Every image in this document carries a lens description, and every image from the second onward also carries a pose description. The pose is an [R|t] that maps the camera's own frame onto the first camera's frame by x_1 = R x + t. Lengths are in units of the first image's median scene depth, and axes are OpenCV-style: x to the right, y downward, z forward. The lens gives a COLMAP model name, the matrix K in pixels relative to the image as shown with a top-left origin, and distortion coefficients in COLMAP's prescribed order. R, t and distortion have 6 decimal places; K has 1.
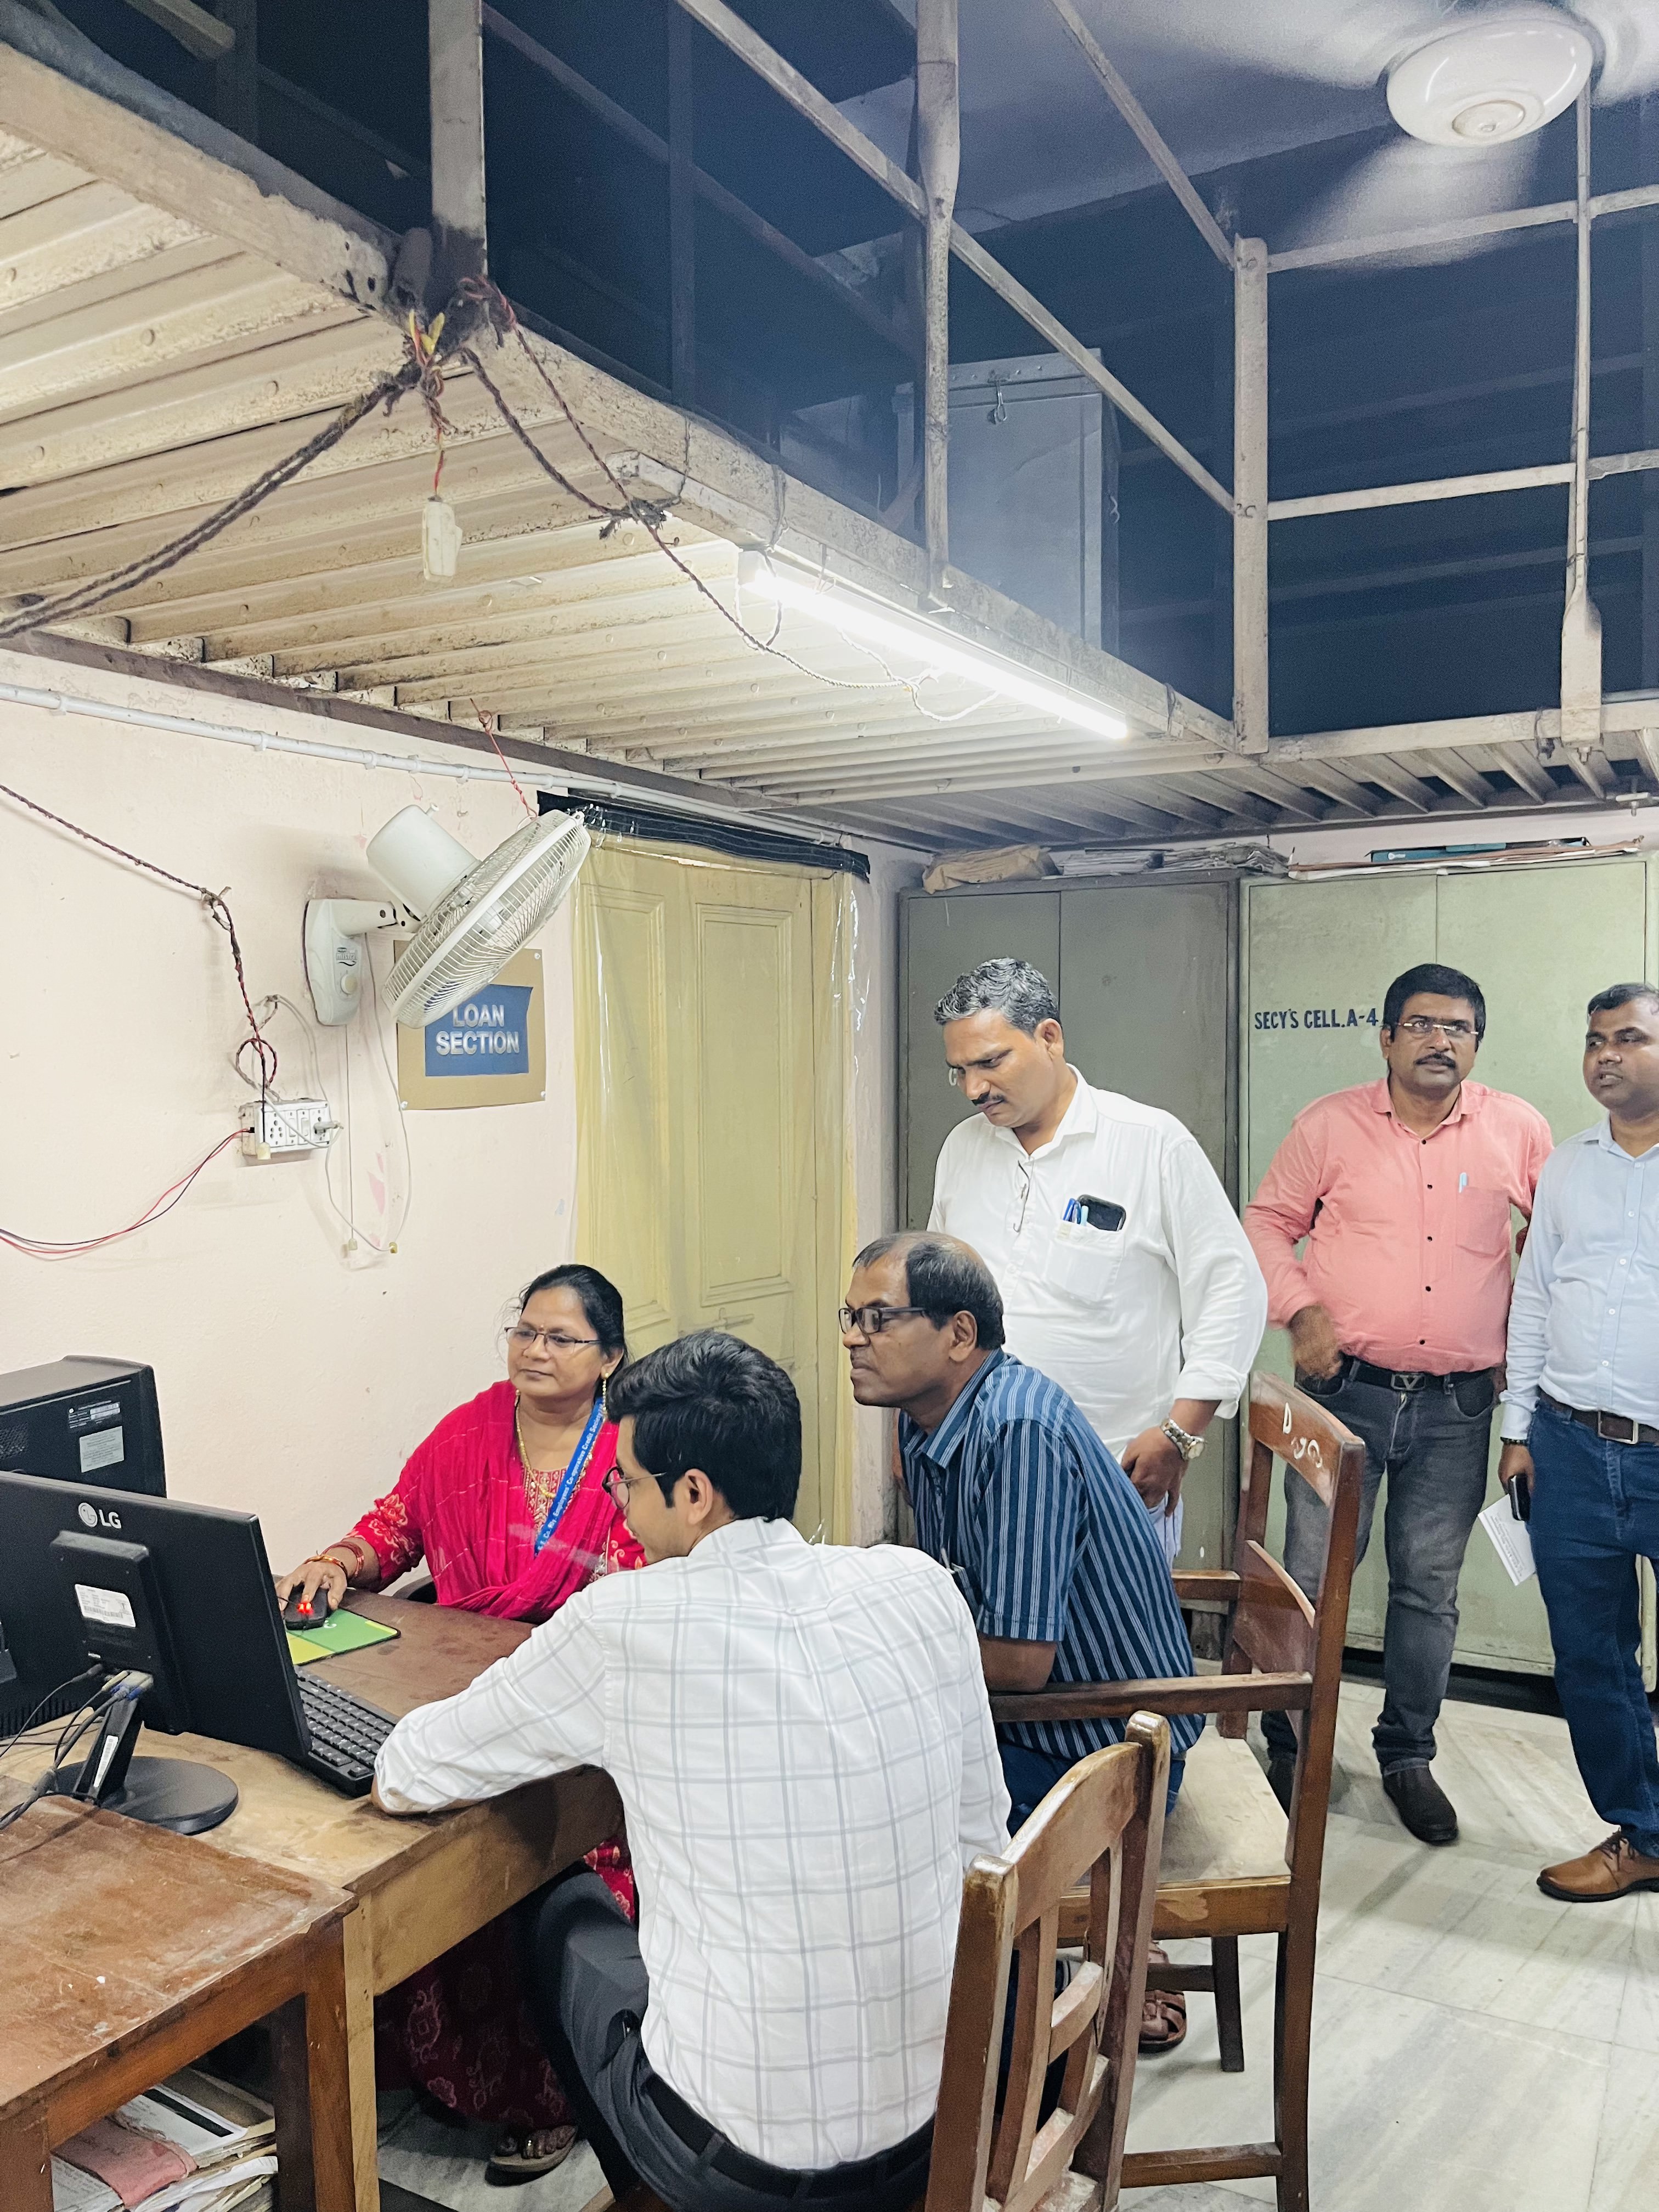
lens RADIAL K [[1687.4, 0, 820.5], [0, 1687.4, 1118.4], [0, 0, 1]] dist [0.043278, -0.068086]
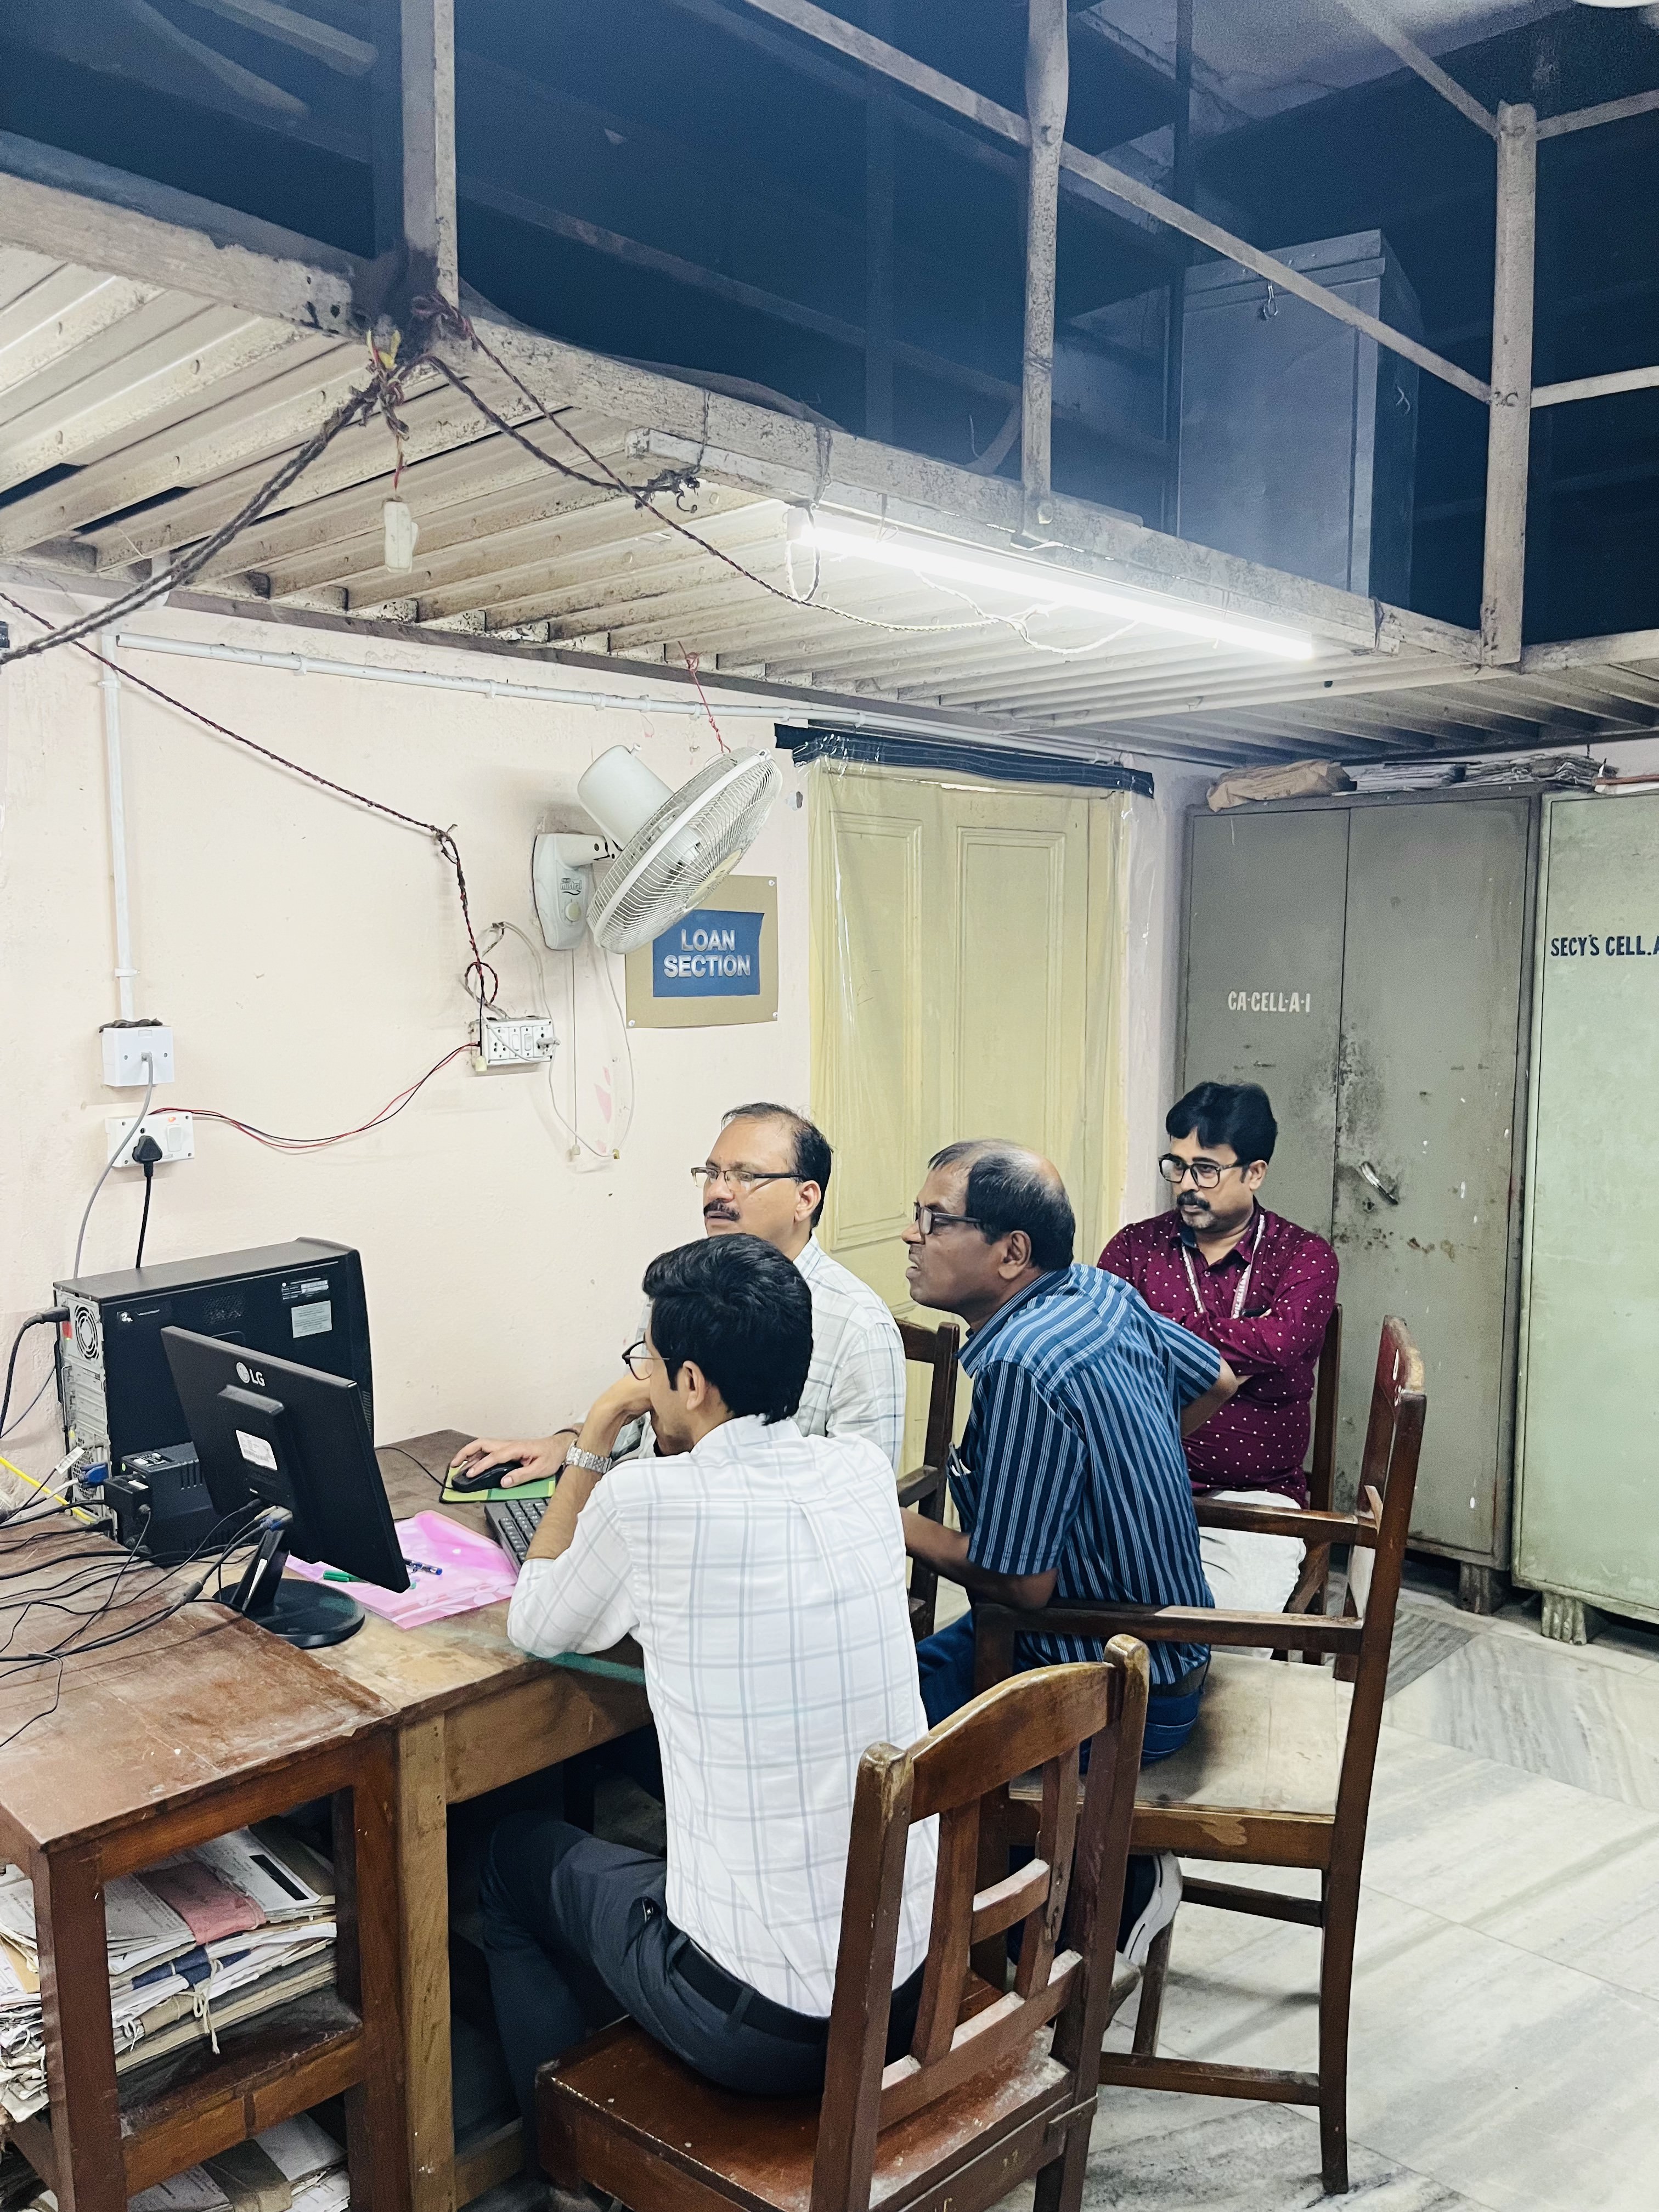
lens RADIAL K [[1687.4, 0, 820.5], [0, 1687.4, 1118.4], [0, 0, 1]] dist [0.043278, -0.068086]
pose [[0.966684, 0.034482, -0.253638, 0.199052], [-0.020931, 0.998215, 0.055933, -0.013473], [0.255114, -0.048760, 0.965681, -0.020743]]
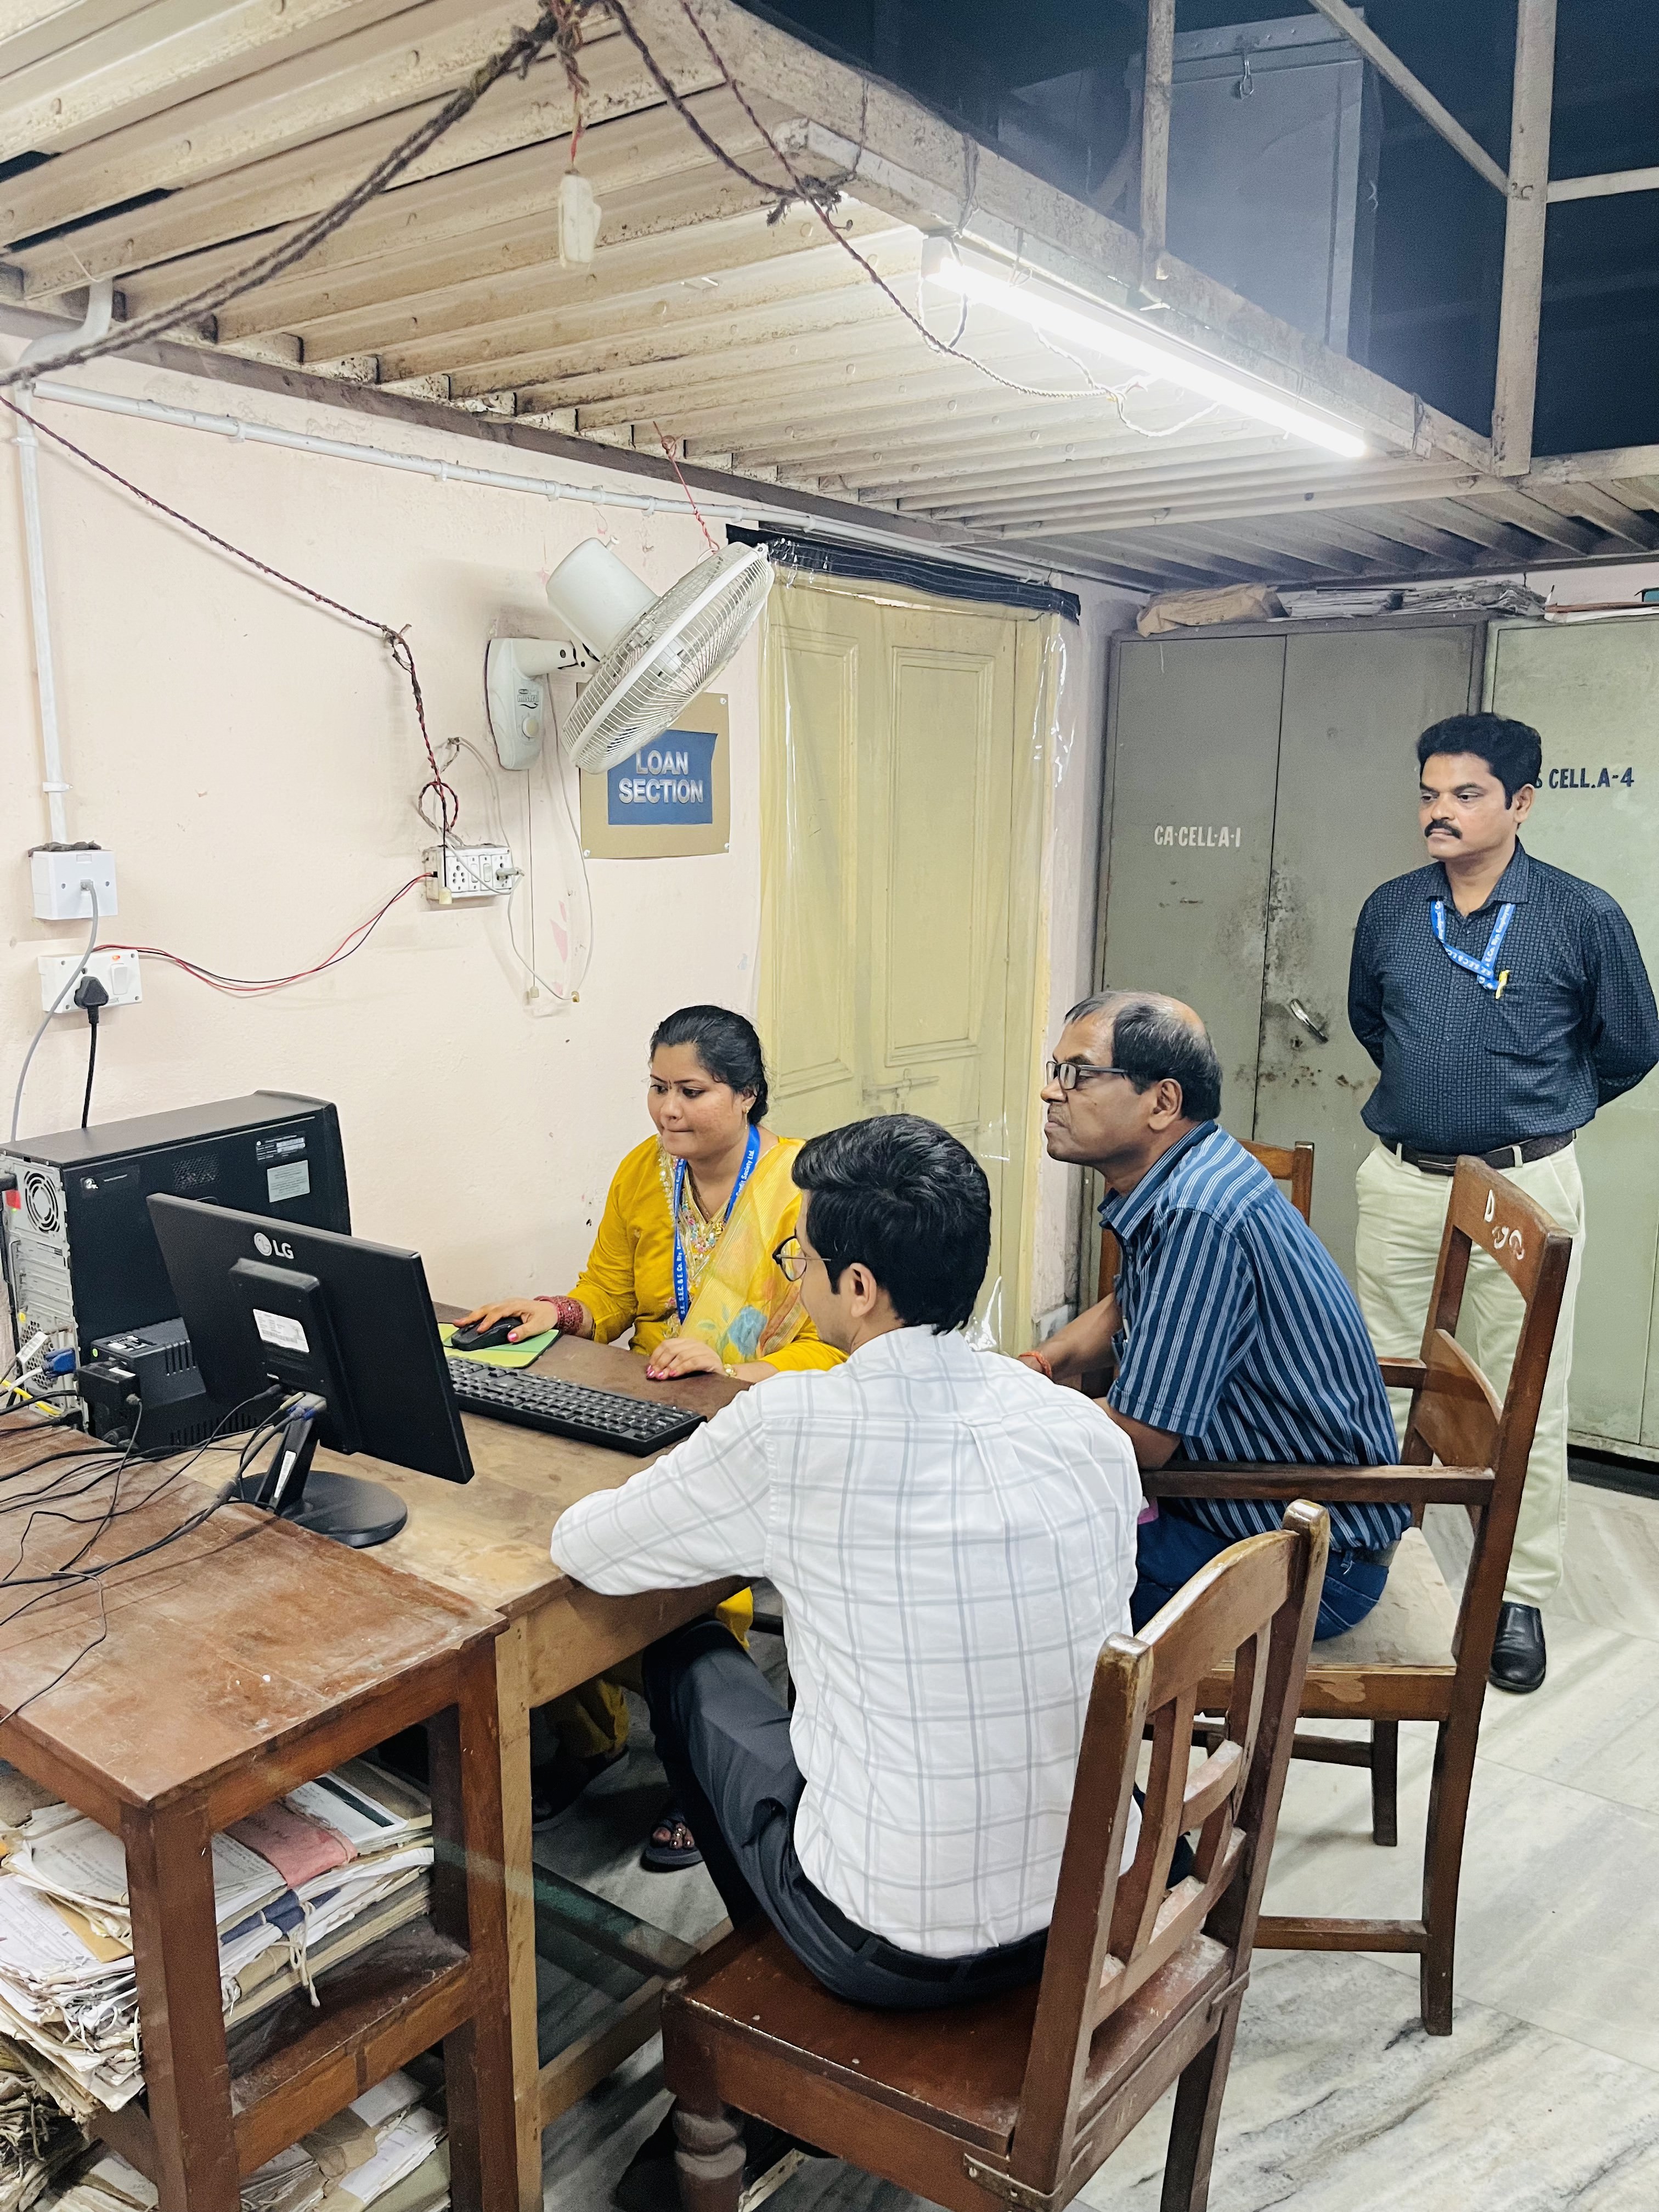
lens RADIAL K [[1686.2, 0, 803.0], [0, 1686.2, 1099.0], [0, 0, 1]] dist [0.035190, -0.049127]
pose [[0.990758, 0.038996, -0.129913, 0.018912], [-0.021739, 0.991052, 0.131694, 0.002598], [0.133886, -0.127653, 0.982741, 0.034407]]
